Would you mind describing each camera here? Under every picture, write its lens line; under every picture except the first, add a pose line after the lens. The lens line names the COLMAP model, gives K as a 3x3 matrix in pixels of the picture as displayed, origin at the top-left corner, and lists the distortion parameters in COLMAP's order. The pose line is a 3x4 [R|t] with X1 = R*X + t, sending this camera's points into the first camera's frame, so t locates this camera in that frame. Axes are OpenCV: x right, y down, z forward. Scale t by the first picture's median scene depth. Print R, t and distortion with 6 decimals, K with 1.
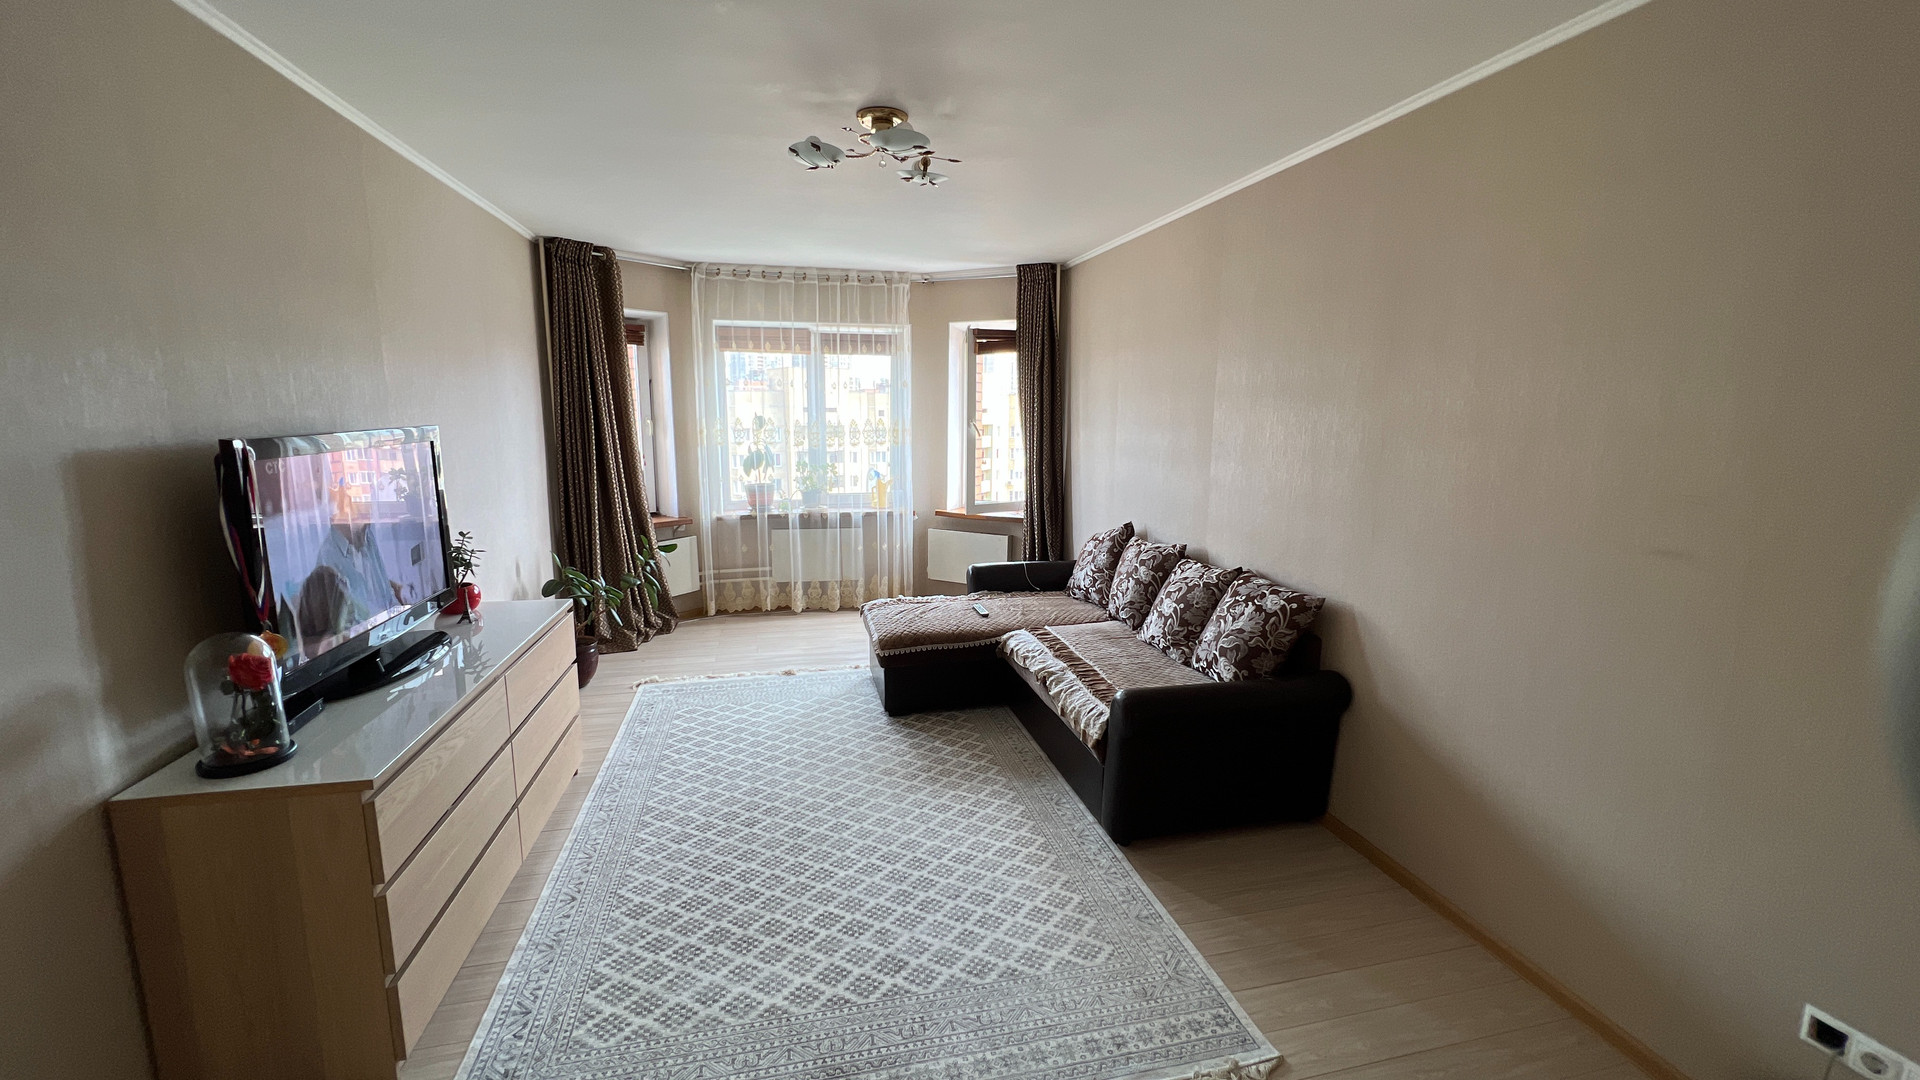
lens RADIAL K [[770.4, 0, 962.0], [0, 770.4, 529.6], [0, 0, 1]] dist [-0.001788, -0.000169]
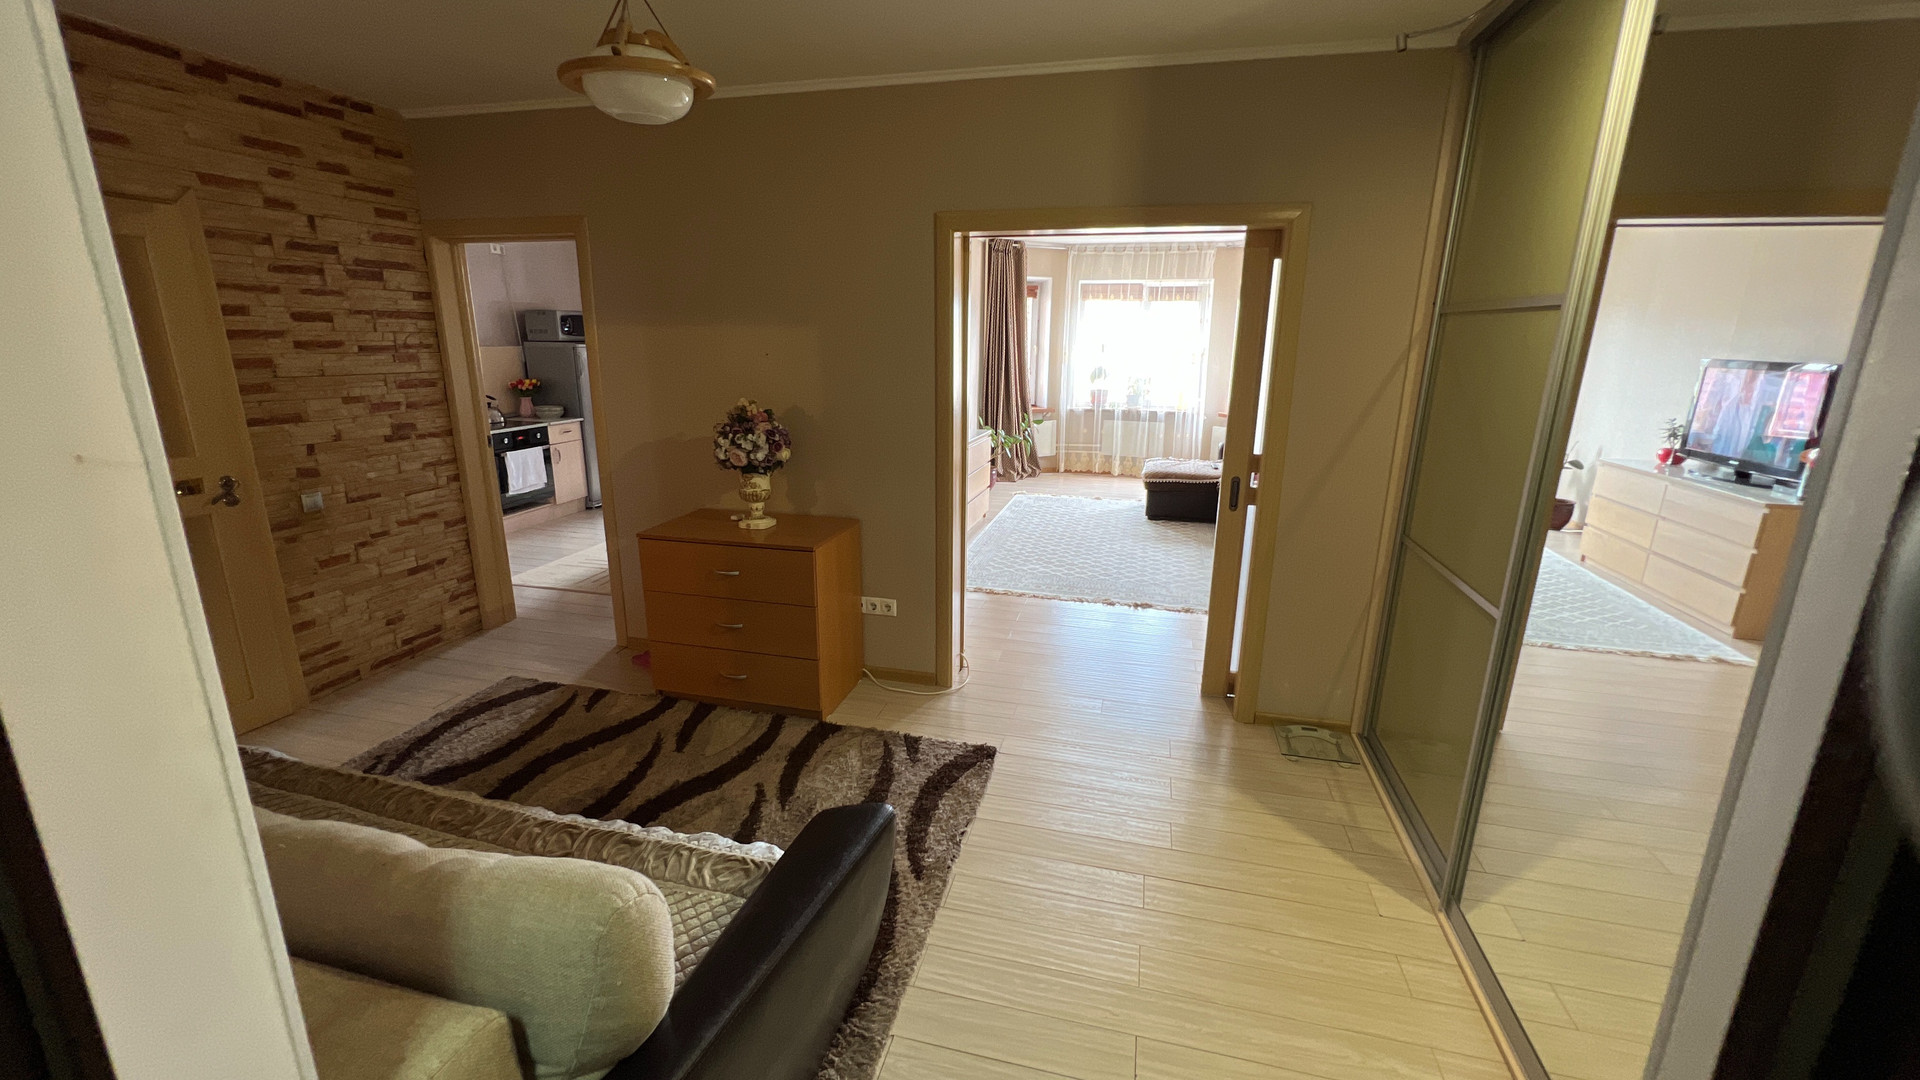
lens RADIAL K [[770.4, 0, 961.9], [0, 770.4, 538.8], [0, 0, 1]] dist [-0.001788, -0.000169]
pose [[0.885701, 0.121361, -0.448113, 0.225019], [-0.079916, 0.990675, 0.110345, 0.091202], [0.457326, -0.061921, 0.887141, -0.516615]]
